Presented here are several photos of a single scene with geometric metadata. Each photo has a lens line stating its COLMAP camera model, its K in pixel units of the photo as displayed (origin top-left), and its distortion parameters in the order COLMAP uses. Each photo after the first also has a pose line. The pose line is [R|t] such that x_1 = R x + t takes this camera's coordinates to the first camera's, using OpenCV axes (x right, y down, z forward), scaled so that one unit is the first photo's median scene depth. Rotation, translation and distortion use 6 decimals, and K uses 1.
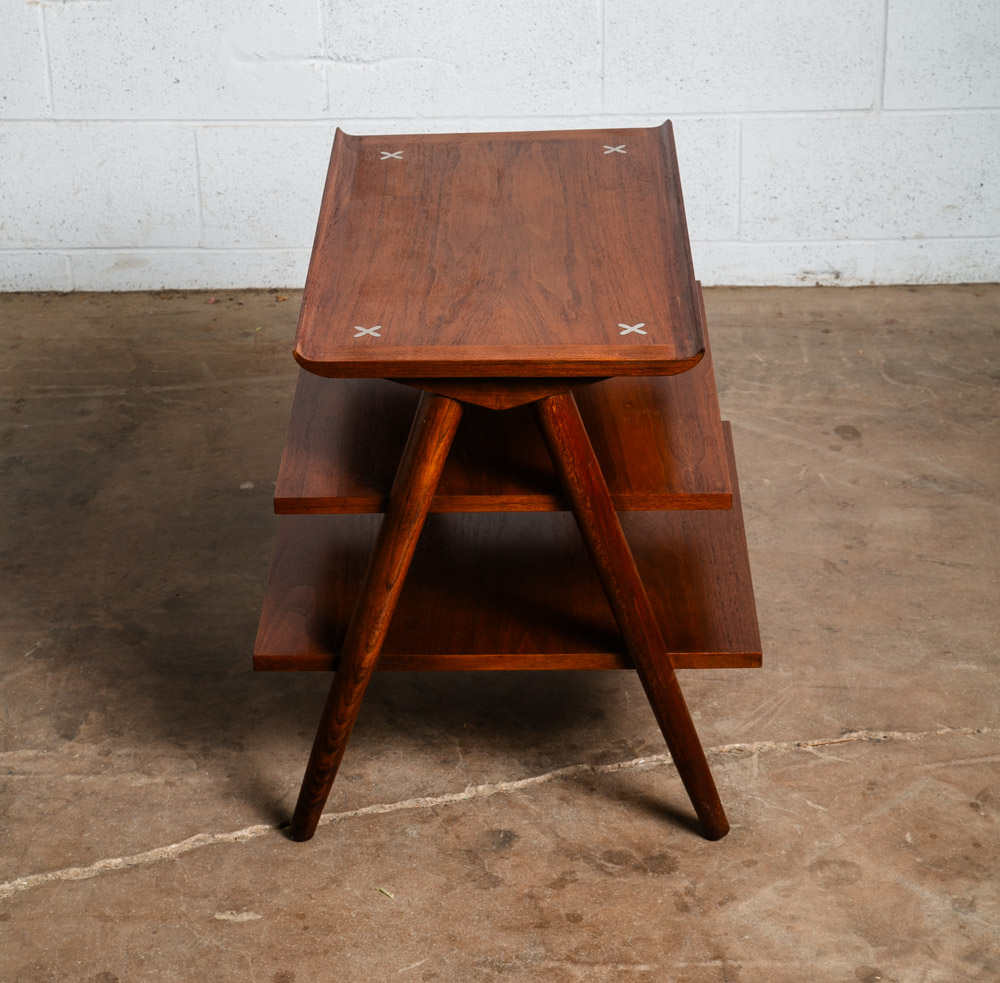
lens RADIAL K [[2689.6, 0, 506.5], [0, 2689.6, 399.0], [0, 0, 1]] dist [0.284708, 0.000000]
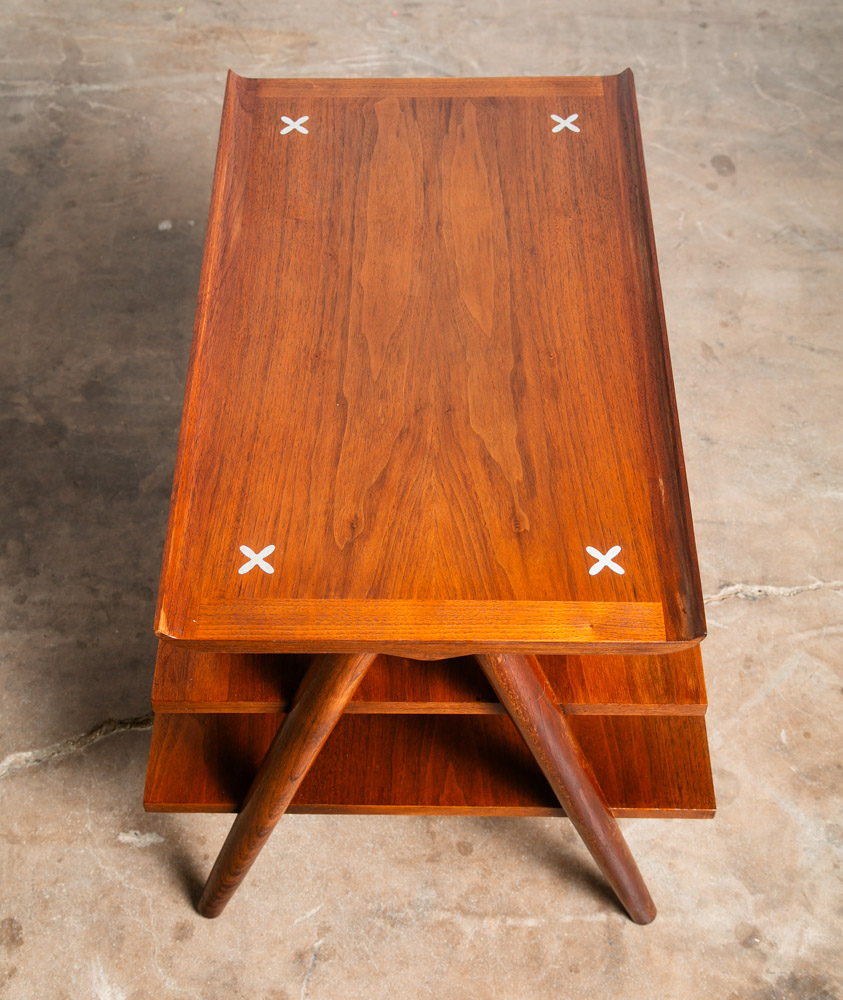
lens RADIAL K [[1555.9, 0, 429.1], [0, 1555.9, 473.4], [0, 0, 1]] dist [0.108899, 0.000000]
pose [[0.999762, 0.013186, 0.017390, -0.000820], [-0.019375, 0.903042, 0.429114, -0.150193], [-0.010046, -0.429349, 0.903083, 0.399120]]
